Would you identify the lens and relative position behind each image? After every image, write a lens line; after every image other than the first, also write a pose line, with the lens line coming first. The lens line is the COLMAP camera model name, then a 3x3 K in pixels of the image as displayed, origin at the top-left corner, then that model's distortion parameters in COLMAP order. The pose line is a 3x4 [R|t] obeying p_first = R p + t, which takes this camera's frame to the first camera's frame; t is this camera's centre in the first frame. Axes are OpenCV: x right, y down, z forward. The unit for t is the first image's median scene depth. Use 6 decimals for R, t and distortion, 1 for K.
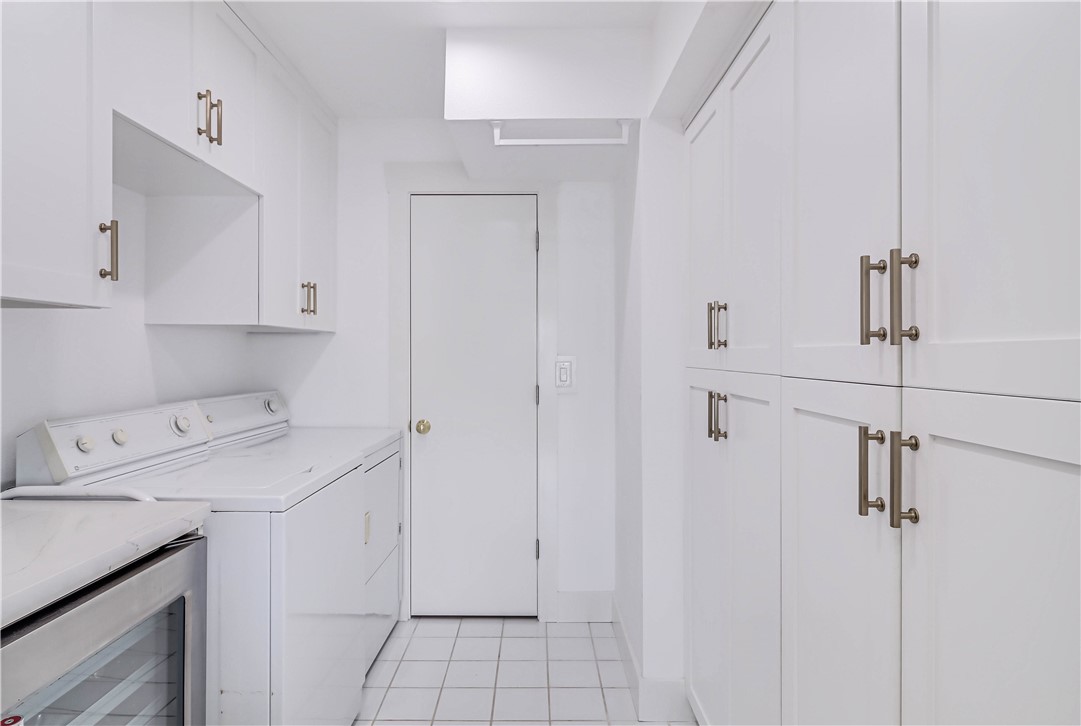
lens RADIAL K [[597.4, 0, 539.0], [0, 597.4, 357.9], [0, 0, 1]] dist [-0.000247, 0.001056]
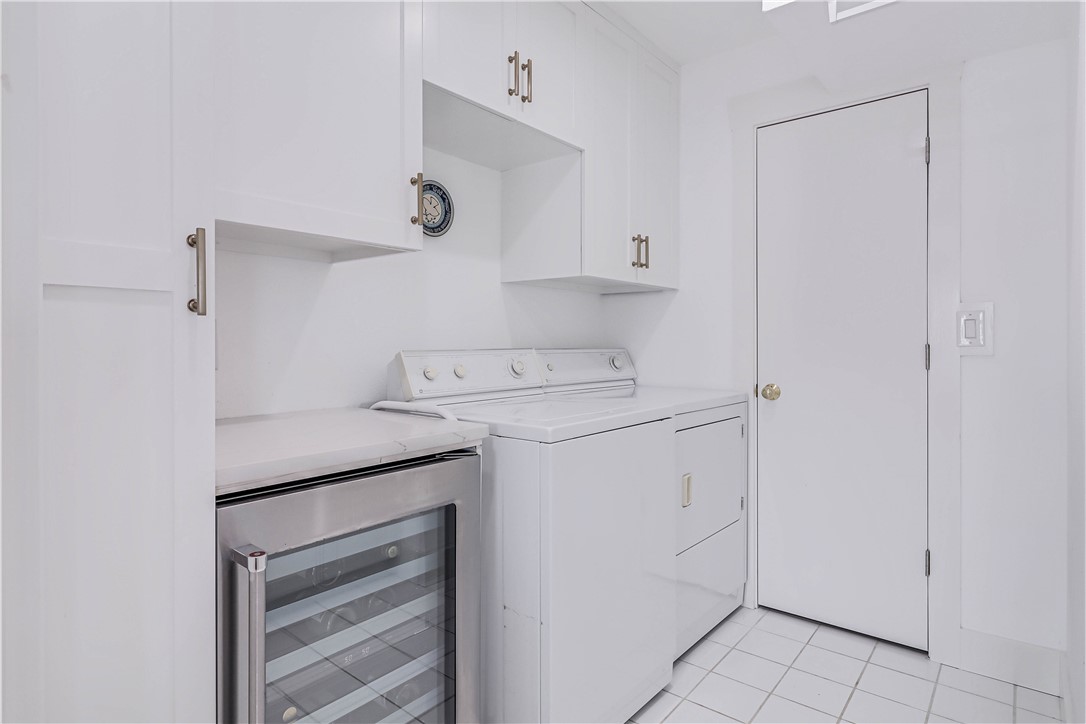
lens RADIAL K [[591.9, 0, 542.1], [0, 591.9, 350.4], [0, 0, 1]] dist [0.003866, -0.000613]
pose [[0.773105, 0.002954, -0.634271, 0.112644], [-0.000062, 0.999989, 0.004583, 0.059973], [0.634278, -0.003504, 0.773097, 0.140664]]
